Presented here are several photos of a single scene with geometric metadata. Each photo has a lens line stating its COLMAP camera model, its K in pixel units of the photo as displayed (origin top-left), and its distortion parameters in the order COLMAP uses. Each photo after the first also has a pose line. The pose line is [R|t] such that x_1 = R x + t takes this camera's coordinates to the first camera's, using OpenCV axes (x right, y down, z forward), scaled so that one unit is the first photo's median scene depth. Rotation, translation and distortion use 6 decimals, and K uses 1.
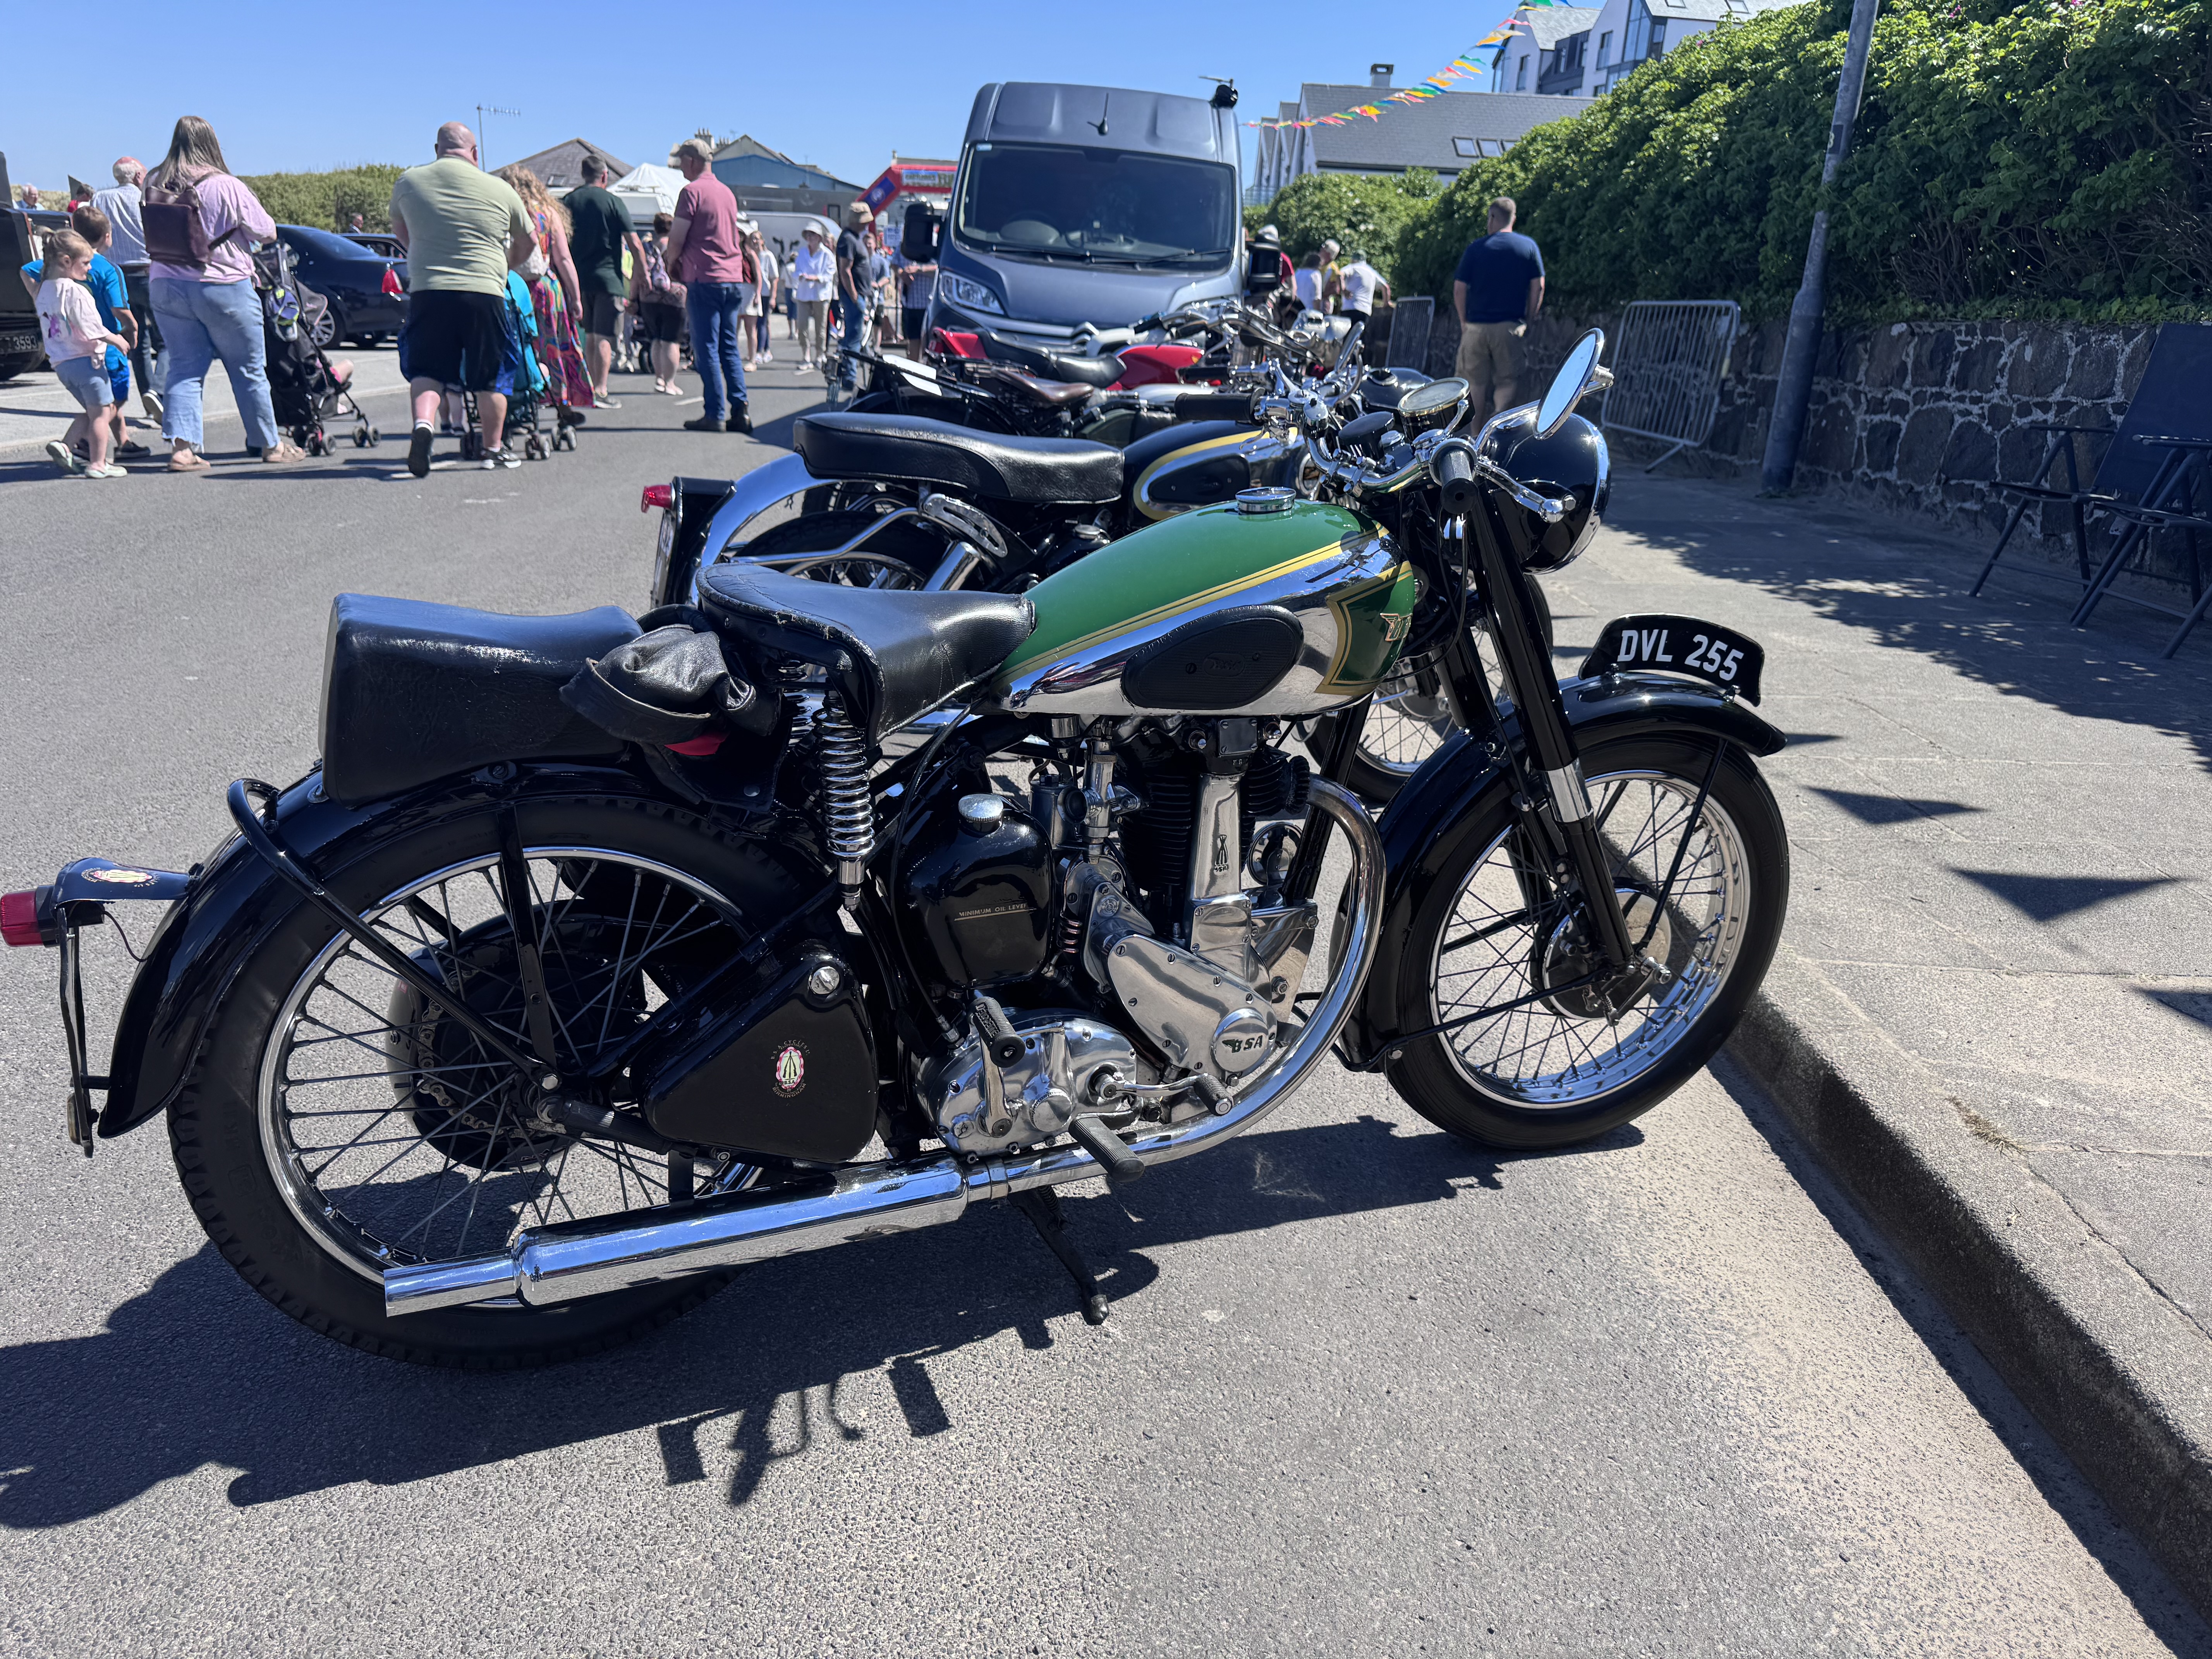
lens RADIAL K [[1560.4, 0, 1108.2], [0, 1560.4, 829.6], [0, 0, 1]] dist [-0.002509, 0.001342]
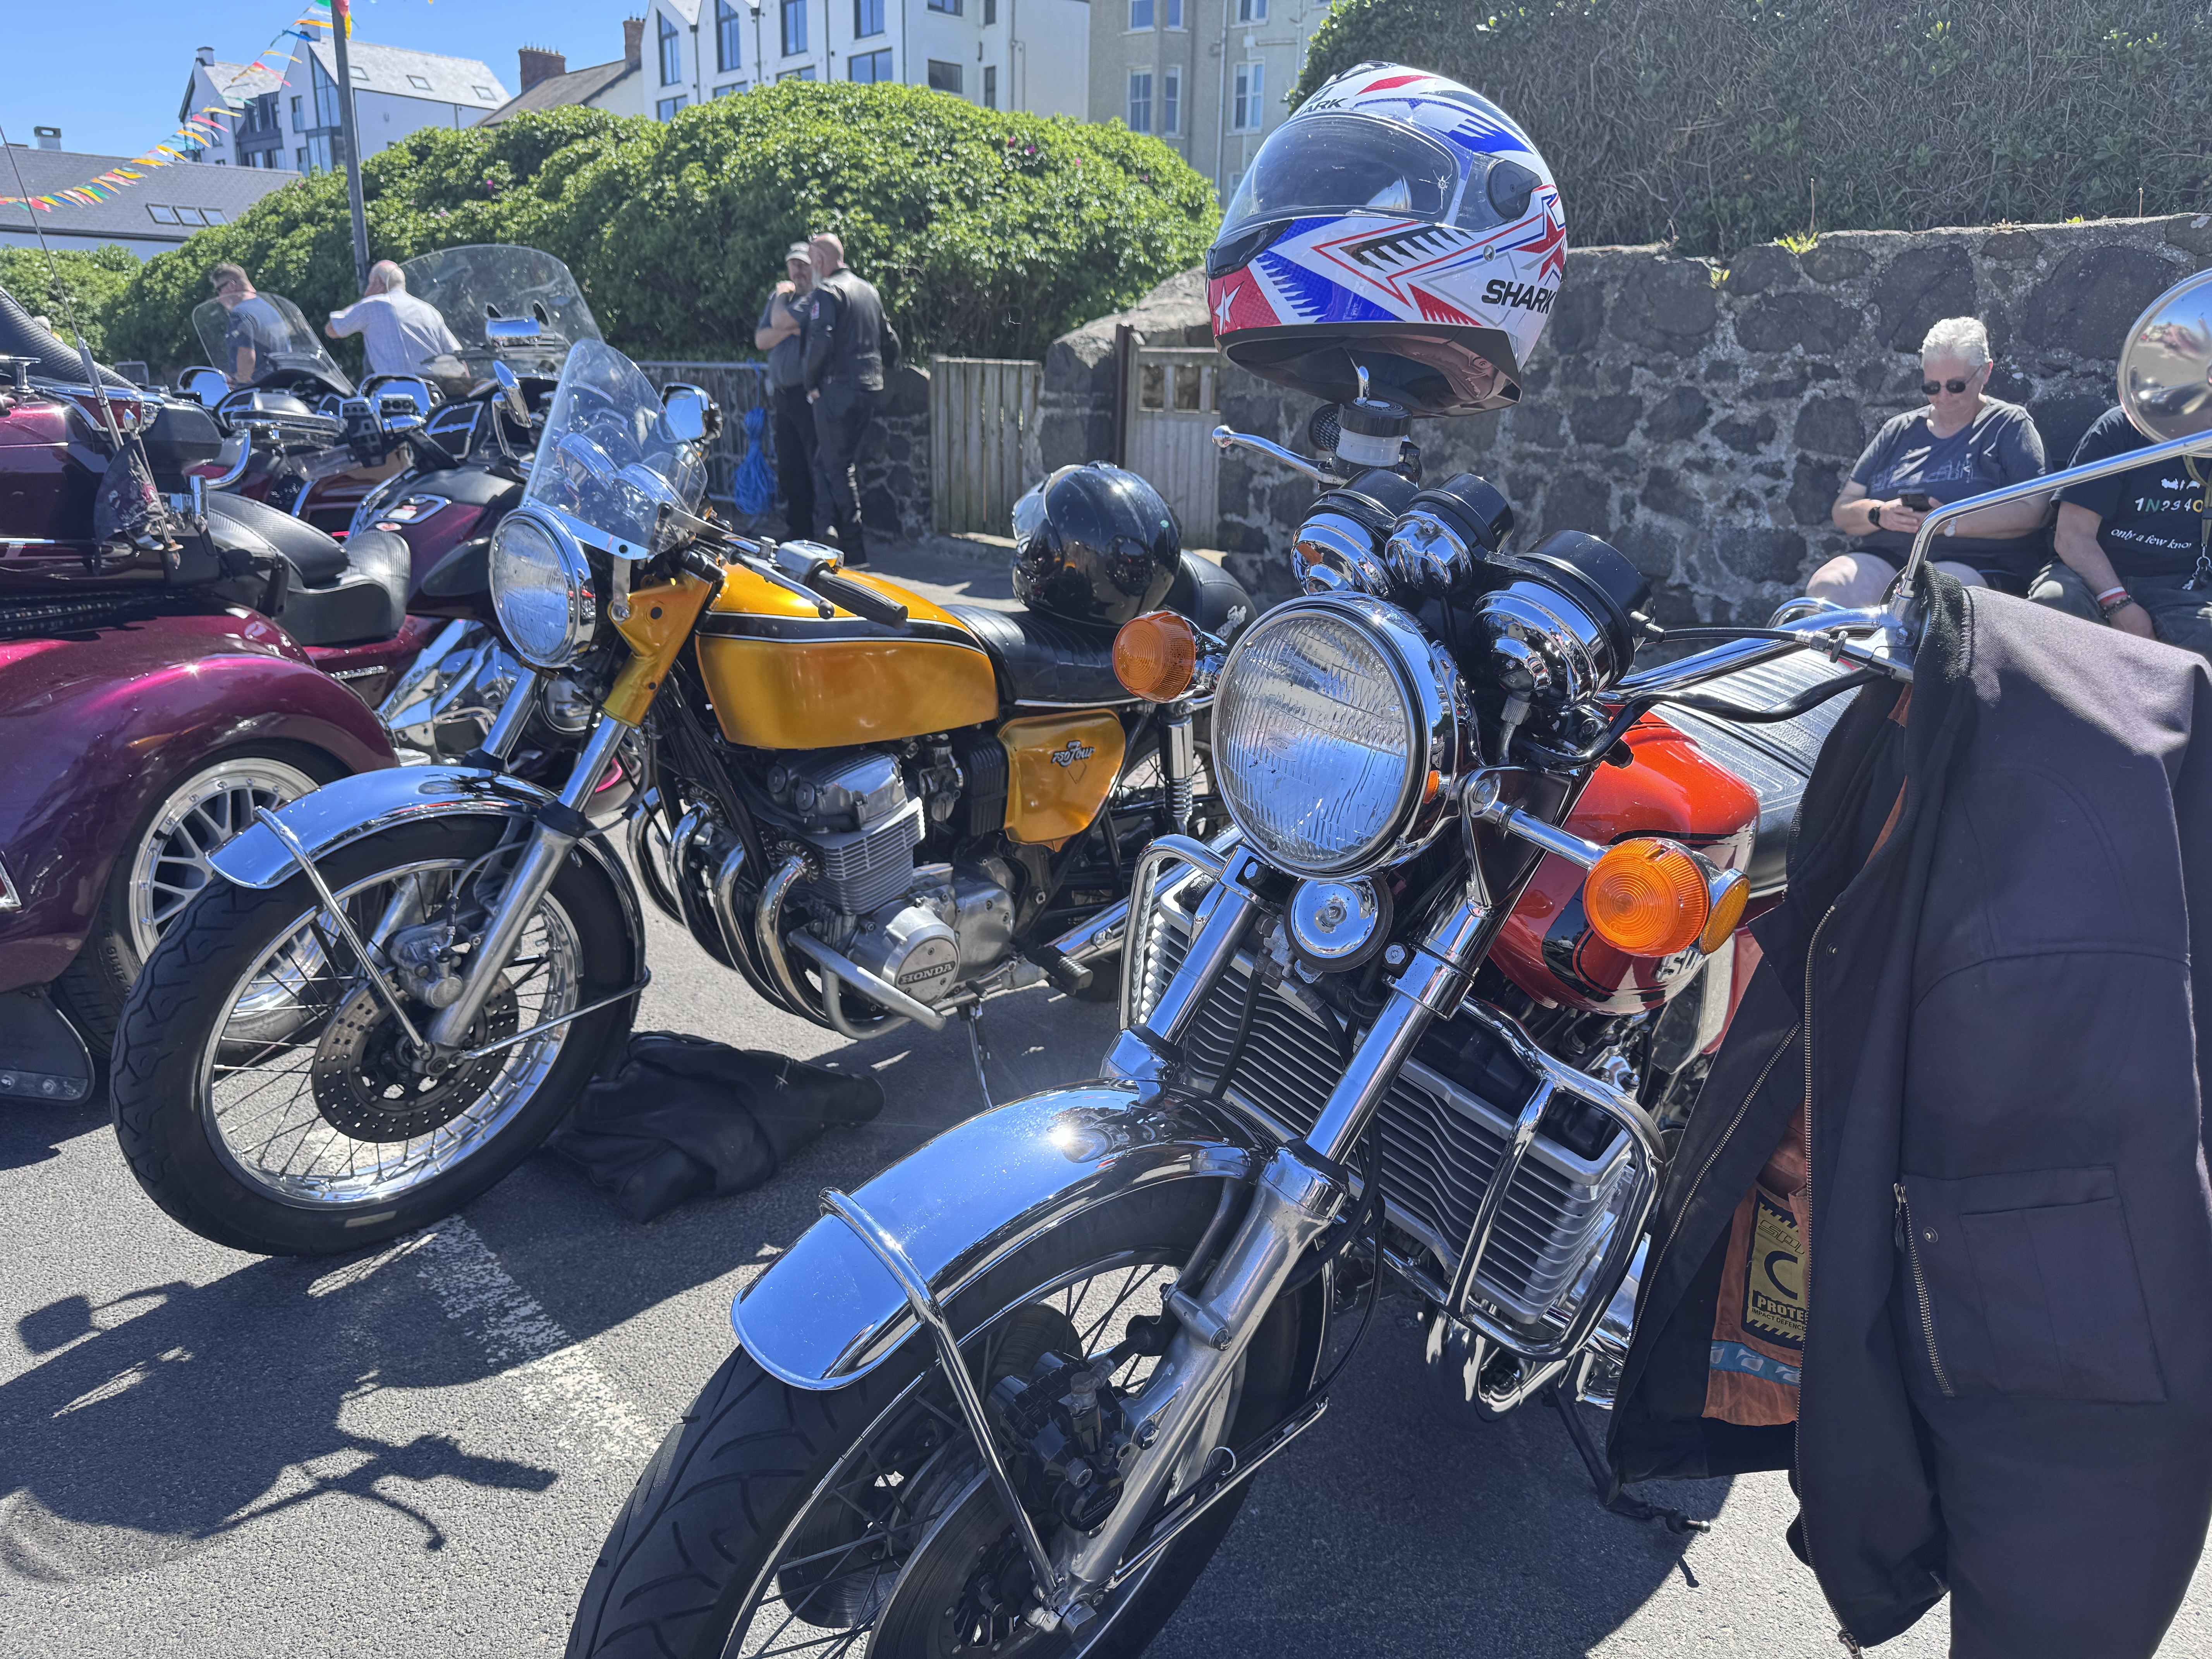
lens RADIAL K [[1560.4, 0, 1103.2], [0, 1560.4, 829.2], [0, 0, 1]] dist [-0.002509, 0.001342]
pose [[0.758519, -0.213529, 0.615674, -0.055757], [0.231516, 0.971457, 0.051692, 0.129723], [-0.609138, 0.103329, 0.786304, -0.393185]]
